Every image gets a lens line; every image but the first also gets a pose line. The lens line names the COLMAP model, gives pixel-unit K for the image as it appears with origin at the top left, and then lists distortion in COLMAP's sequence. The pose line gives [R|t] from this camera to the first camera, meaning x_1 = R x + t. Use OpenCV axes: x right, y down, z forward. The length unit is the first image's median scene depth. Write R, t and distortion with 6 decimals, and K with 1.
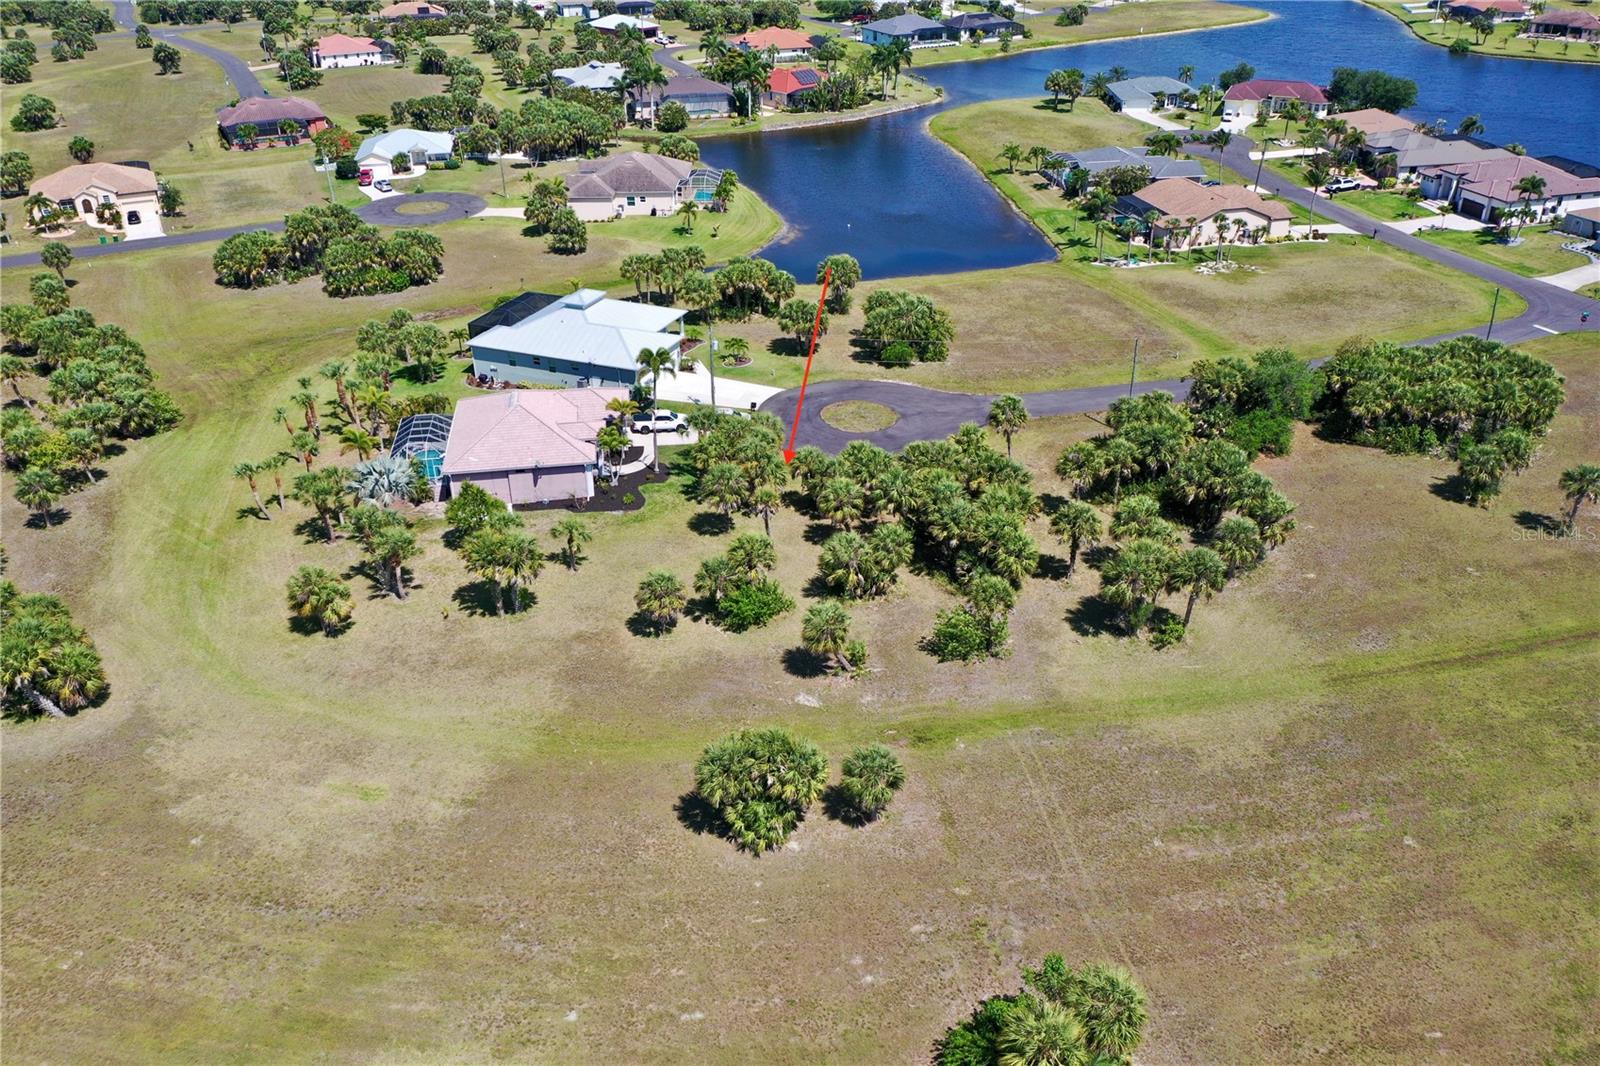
lens RADIAL K [[1263.5, 0, 801.8], [0, 1263.5, 528.8], [0, 0, 1]] dist [-0.004181, -0.002191]
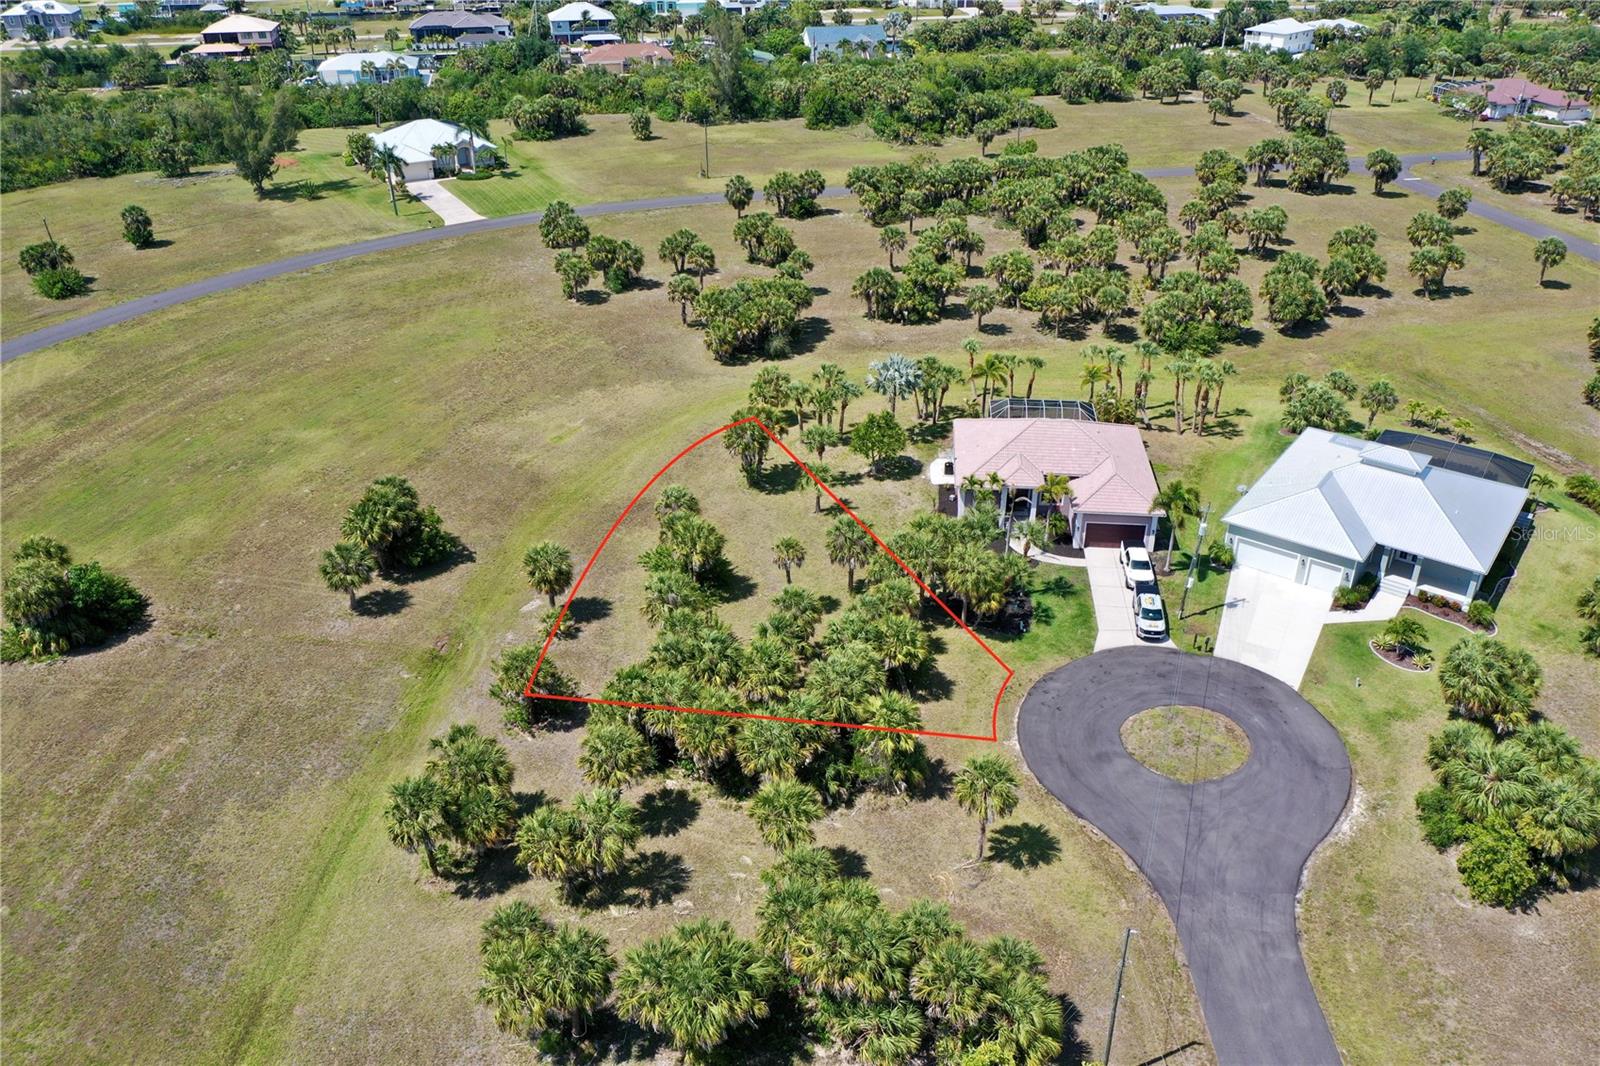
lens RADIAL K [[1263.5, 0, 801.8], [0, 1263.5, 528.8], [0, 0, 1]] dist [-0.004181, -0.002191]
pose [[-0.240925, 0.483516, -0.841527, 0.609569], [-0.466541, 0.702622, 0.537273, -0.441854], [0.851055, 0.522049, 0.056300, 0.808971]]
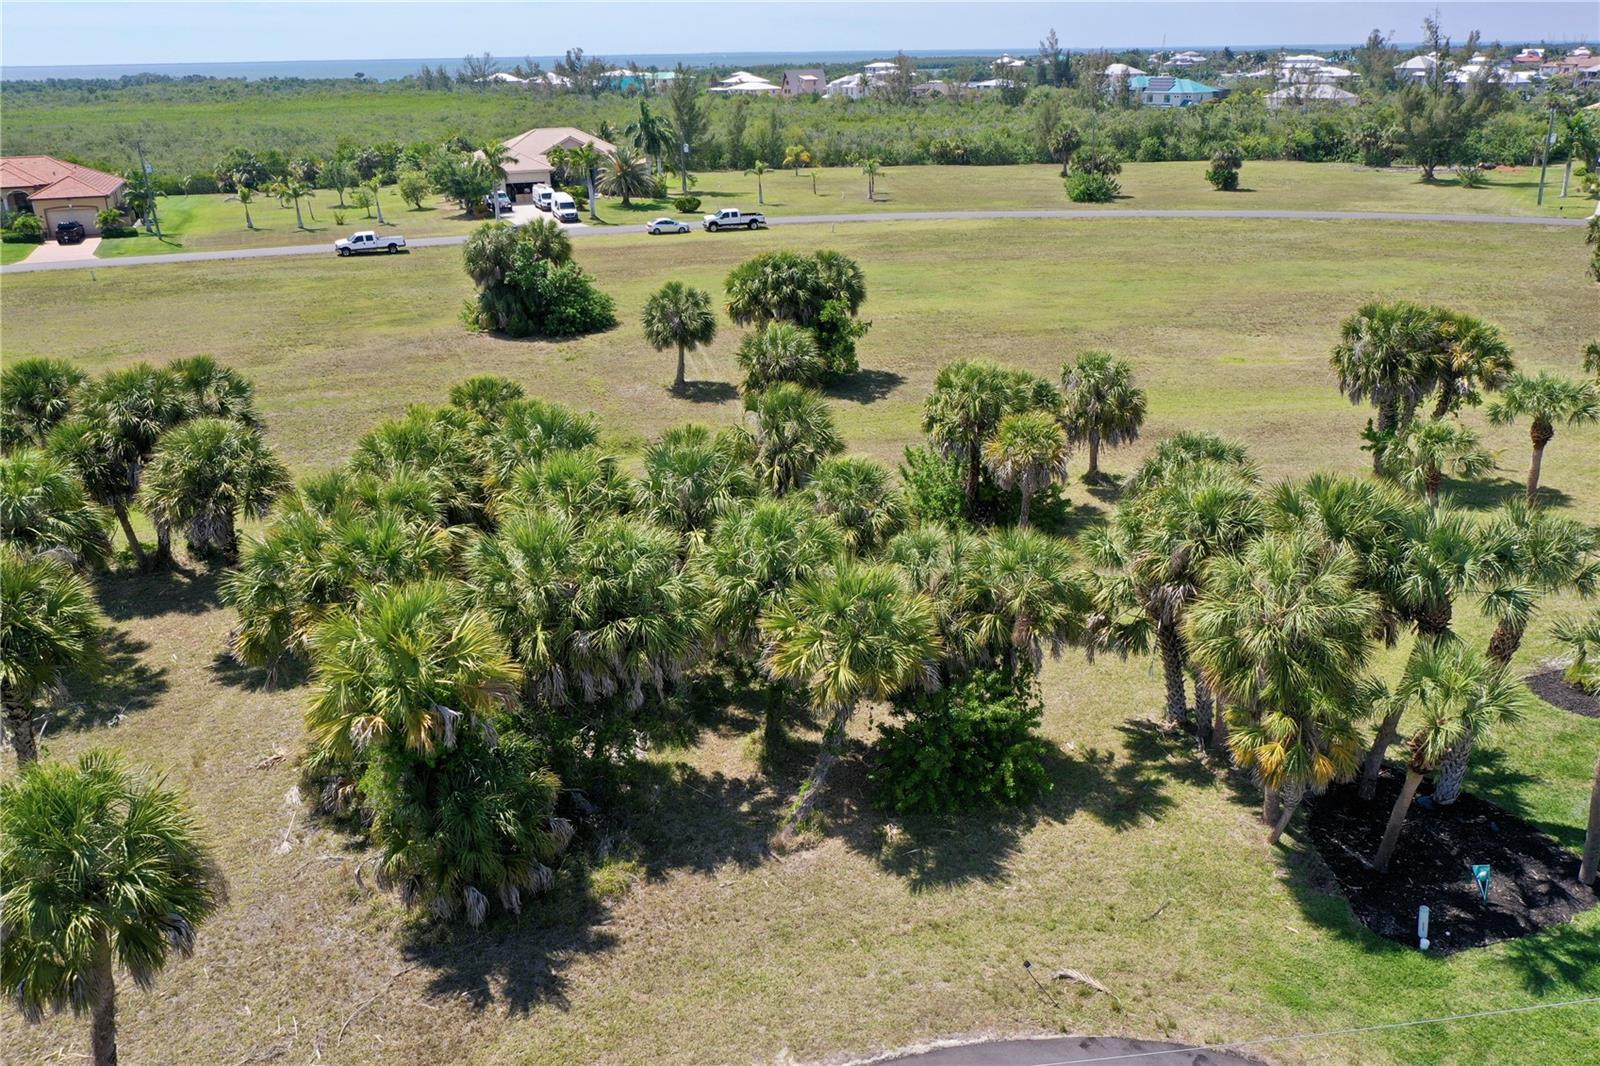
lens RADIAL K [[1263.5, 0, 801.8], [0, 1263.5, 528.8], [0, 0, 1]] dist [-0.004181, -0.002191]
pose [[-0.978072, 0.098362, -0.183574, 0.093786], [-0.076571, 0.649871, 0.756178, -0.246356], [0.193679, 0.753653, -0.628089, 1.060487]]
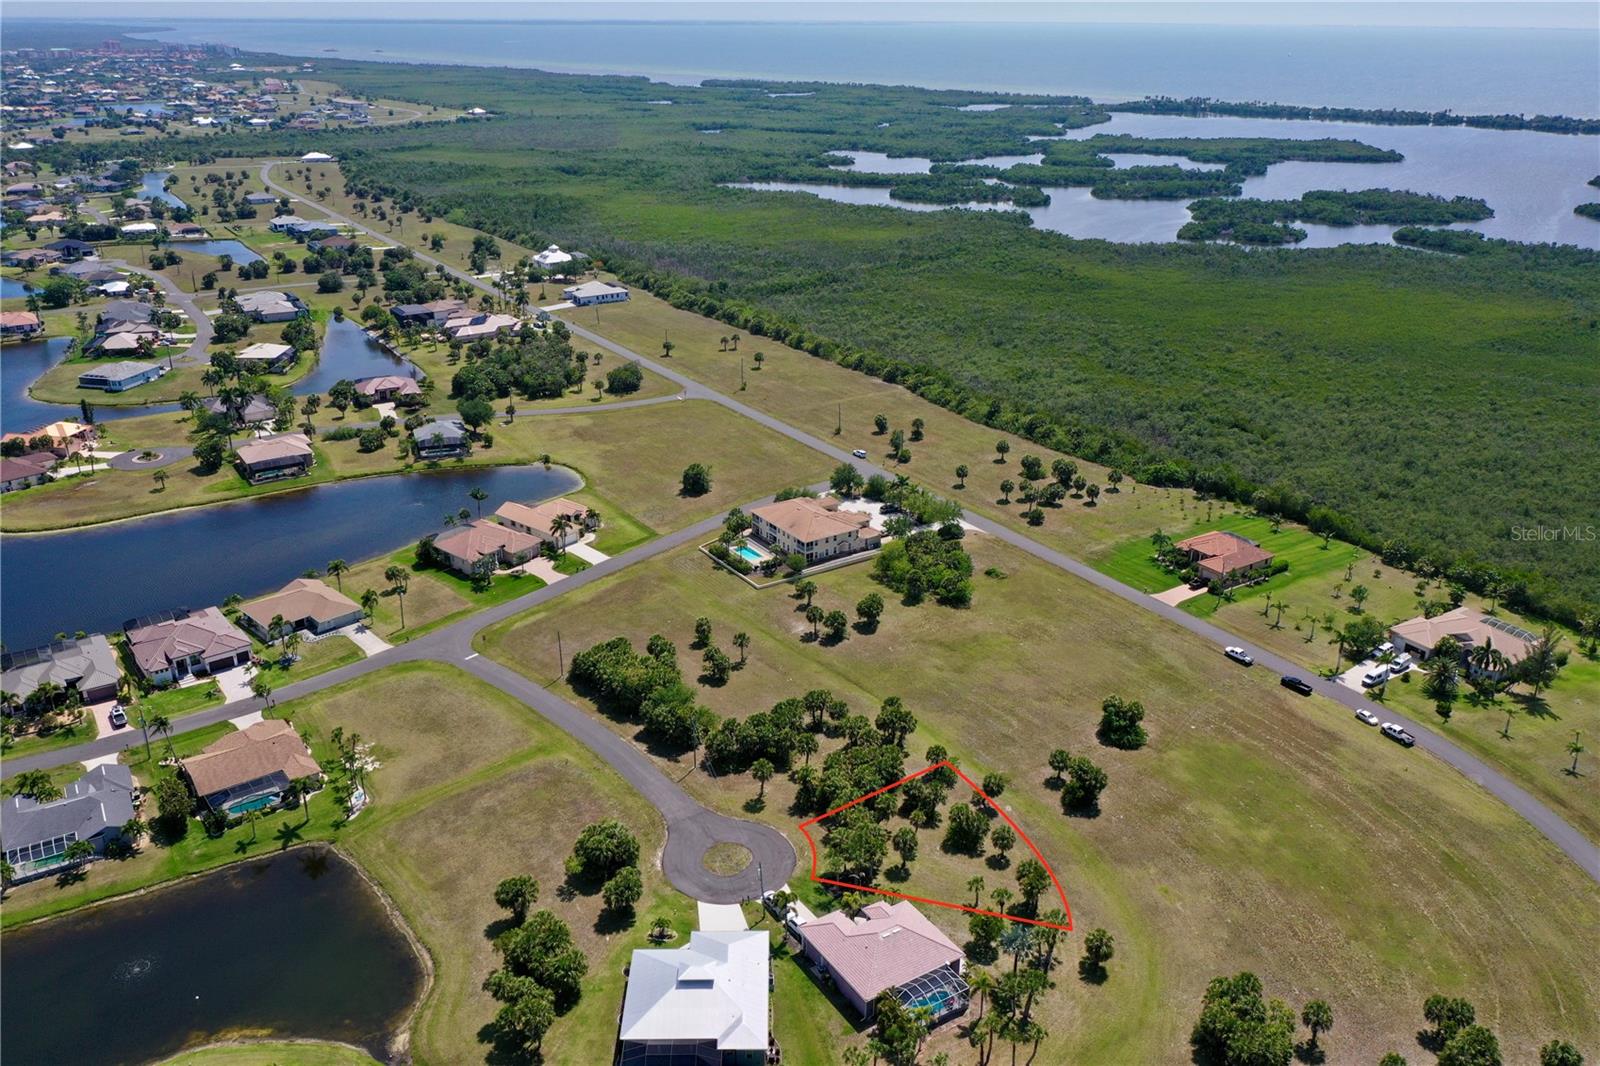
lens RADIAL K [[1263.5, 0, 801.8], [0, 1263.5, 528.8], [0, 0, 1]] dist [-0.004181, -0.002191]
pose [[-0.405211, -0.339018, 0.849041, -1.230148], [0.441566, 0.740617, 0.506465, -1.195239], [-0.800515, 0.580133, -0.150408, 1.000976]]
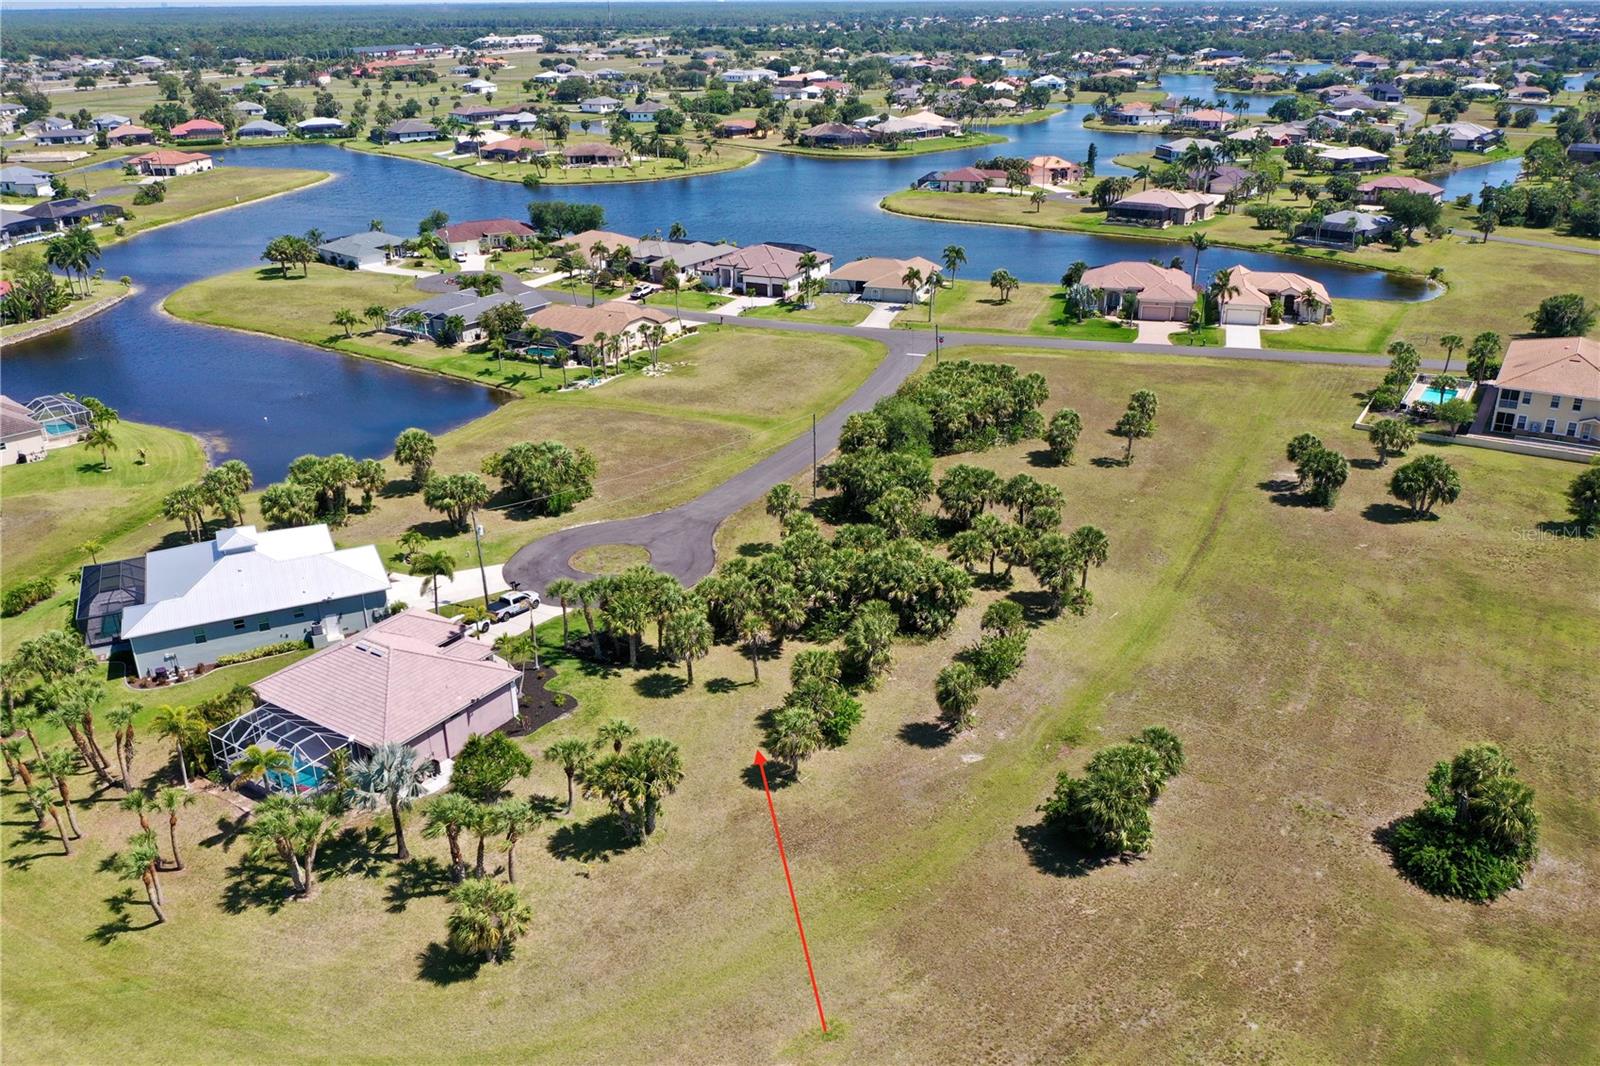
lens RADIAL K [[1263.5, 0, 801.8], [0, 1263.5, 528.8], [0, 0, 1]] dist [-0.004181, -0.002191]
pose [[0.666388, -0.286560, 0.688339, -0.566022], [0.364232, 0.930657, 0.034822, -0.098479], [-0.650586, 0.227510, 0.724553, 0.202101]]
